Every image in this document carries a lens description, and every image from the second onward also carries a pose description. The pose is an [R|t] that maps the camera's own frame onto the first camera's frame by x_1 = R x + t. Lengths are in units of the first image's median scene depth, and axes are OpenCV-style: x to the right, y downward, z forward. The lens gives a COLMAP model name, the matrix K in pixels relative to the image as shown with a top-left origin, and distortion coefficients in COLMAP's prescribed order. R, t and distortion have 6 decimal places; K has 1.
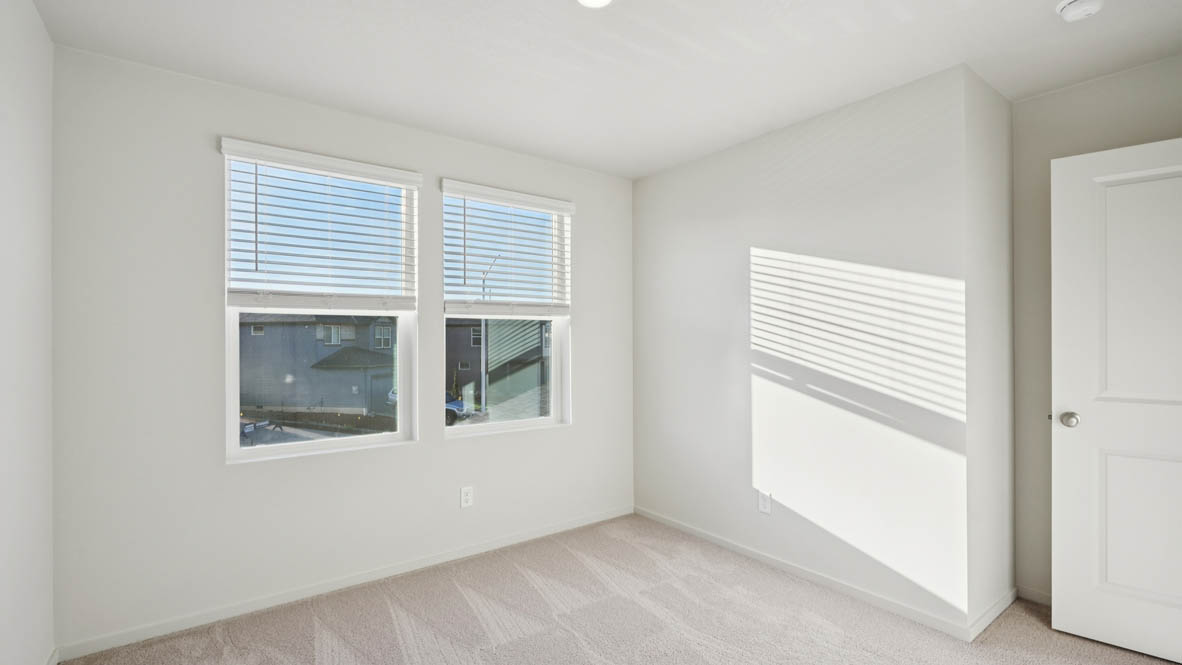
lens RADIAL K [[536.6, 0, 584.8], [0, 536.6, 335.6], [0, 0, 1]] dist [-0.001784, -0.000267]
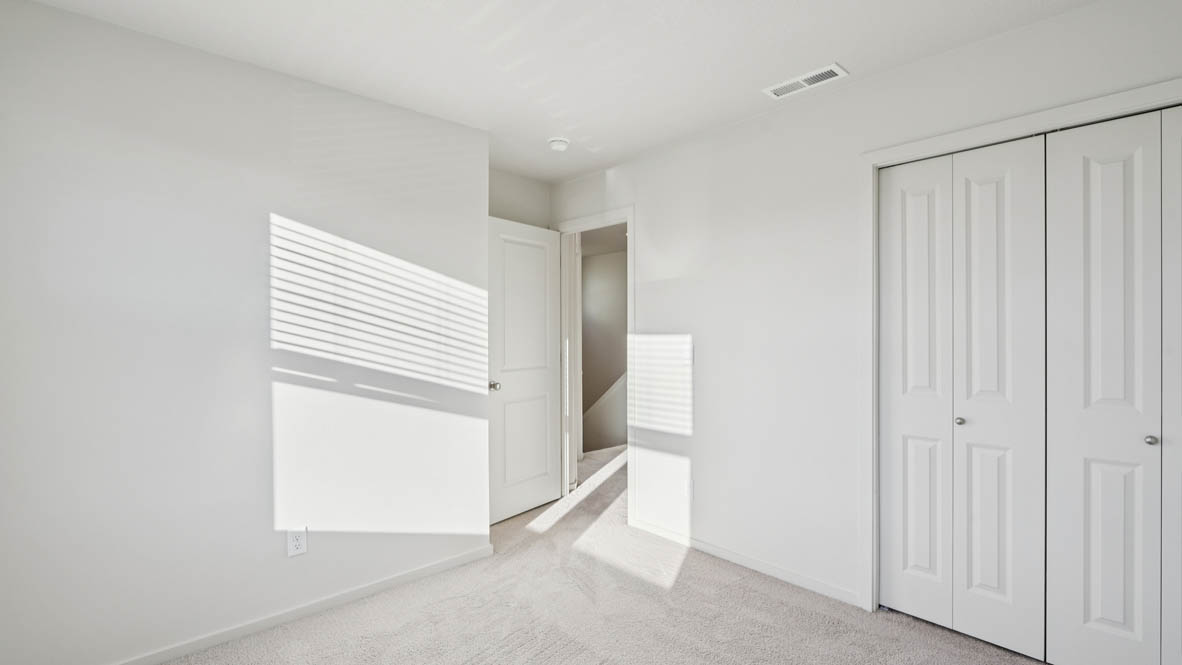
lens RADIAL K [[536.6, 0, 584.8], [0, 536.6, 335.6], [0, 0, 1]] dist [-0.001784, -0.000267]
pose [[-0.099080, 0.002233, 0.995077, -0.507576], [0.005963, 0.999981, -0.001650, 0.011750], [-0.995062, 0.005770, -0.099091, 0.673184]]
